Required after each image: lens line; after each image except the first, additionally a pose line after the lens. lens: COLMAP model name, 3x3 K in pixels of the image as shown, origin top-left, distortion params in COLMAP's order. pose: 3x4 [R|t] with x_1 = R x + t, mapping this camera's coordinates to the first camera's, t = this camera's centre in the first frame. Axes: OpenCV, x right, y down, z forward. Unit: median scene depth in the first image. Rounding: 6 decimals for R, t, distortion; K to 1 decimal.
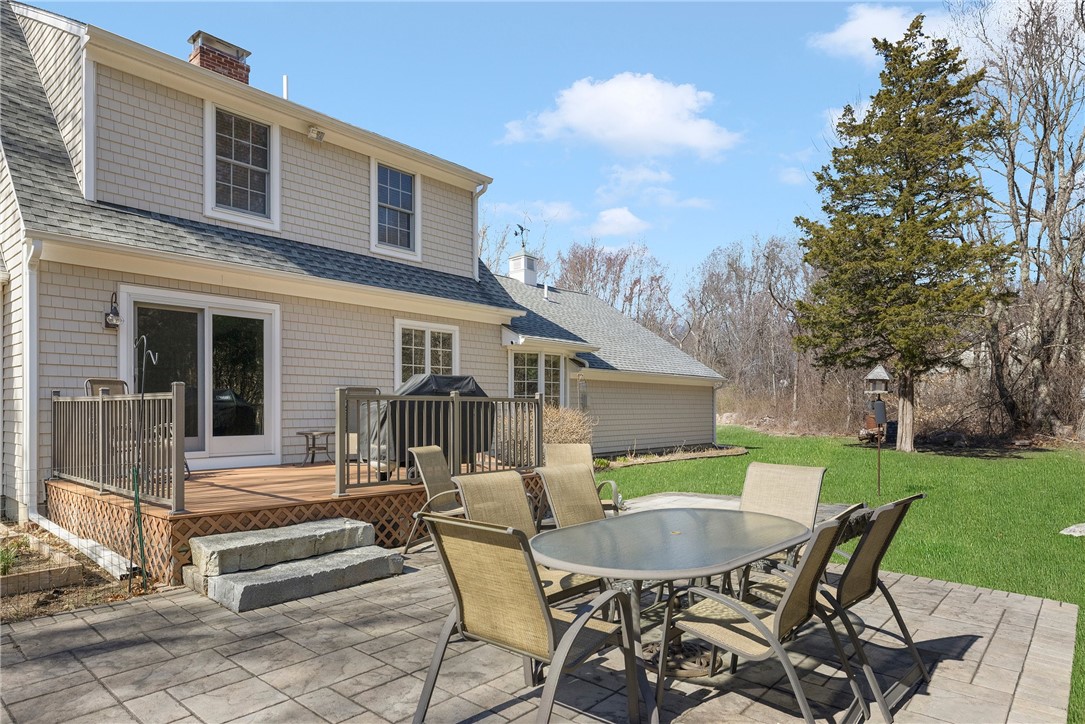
lens RADIAL K [[648.8, 0, 543.7], [0, 648.8, 407.9], [0, 0, 1]] dist [-0.000107, 0.000032]
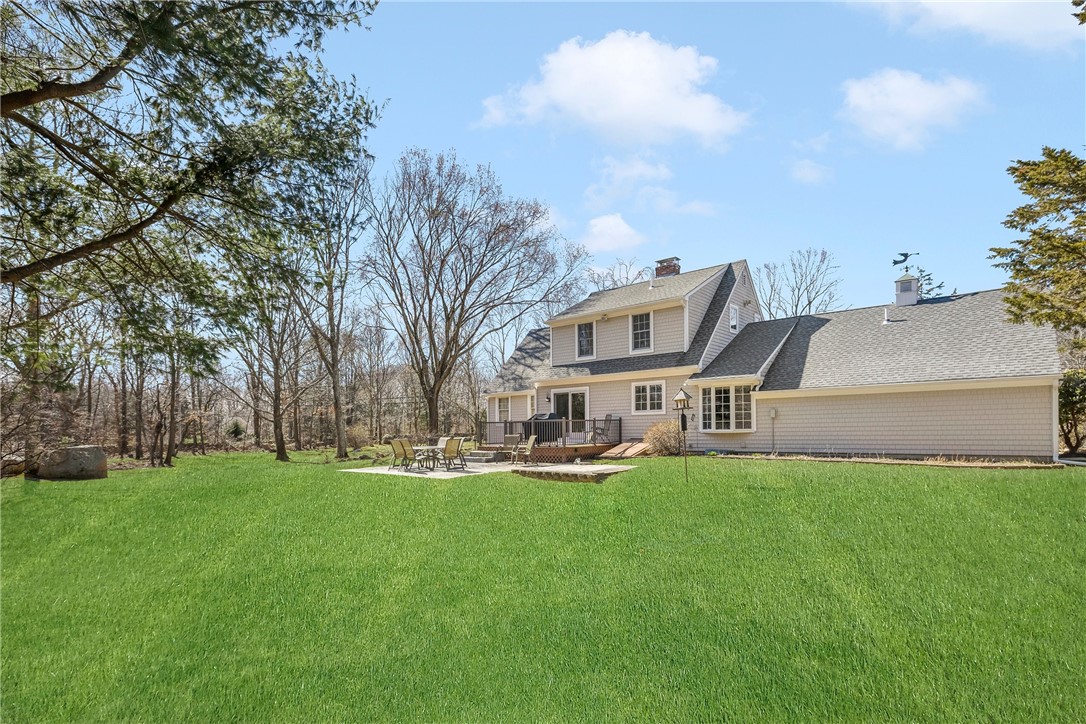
lens RADIAL K [[631.6, 0, 546.8], [0, 631.6, 341.9], [0, 0, 1]] dist [-0.002568, 0.000017]
pose [[-0.048679, -0.135182, -0.989624, 2.273221], [0.016813, 0.990548, -0.136135, 0.019035], [0.998673, -0.023266, -0.045946, 0.920994]]
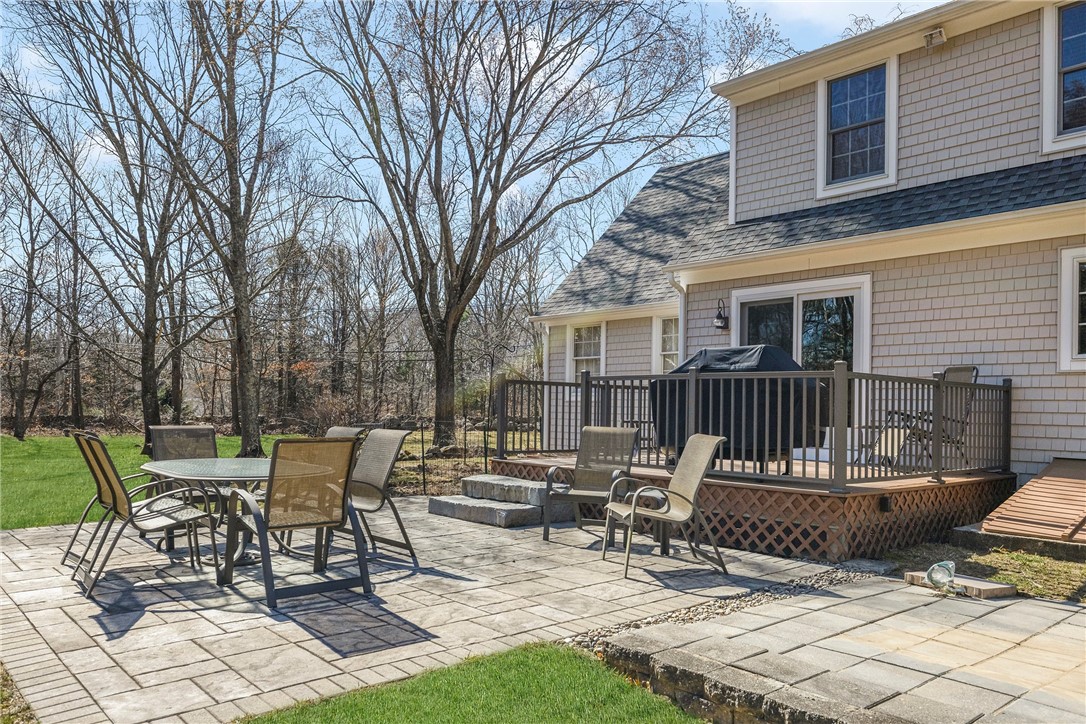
lens RADIAL K [[855.7, 0, 543.0], [0, 855.7, 362.0], [0, 0, 1]] dist [-0.001829, -0.000298]
pose [[-0.172755, -0.060927, -0.983079, 0.724551], [-0.020500, 0.998091, -0.058255, 0.026389], [0.984751, 0.010090, -0.173675, 0.754333]]
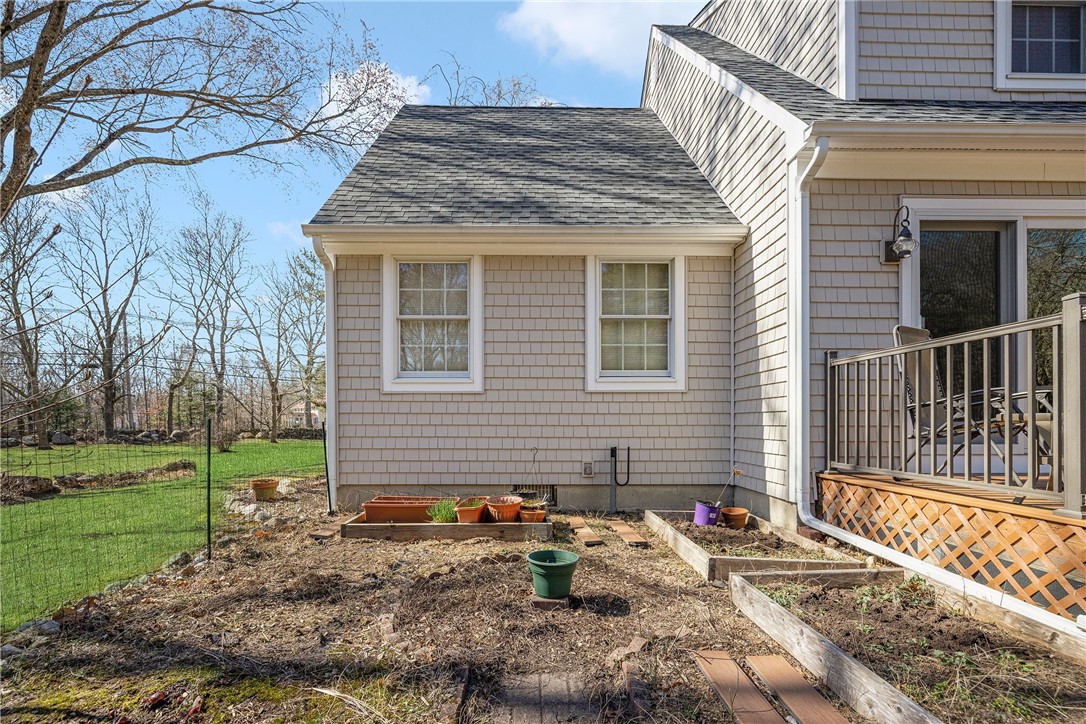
lens RADIAL K [[469.9, 0, 542.2], [0, 469.9, 426.9], [0, 0, 1]] dist [0.000578, 0.000727]
pose [[0.649899, -0.000377, -0.760020, -0.420749], [0.002268, 0.999996, 0.001443, 0.042078], [0.760017, -0.002662, 0.649898, 0.307126]]
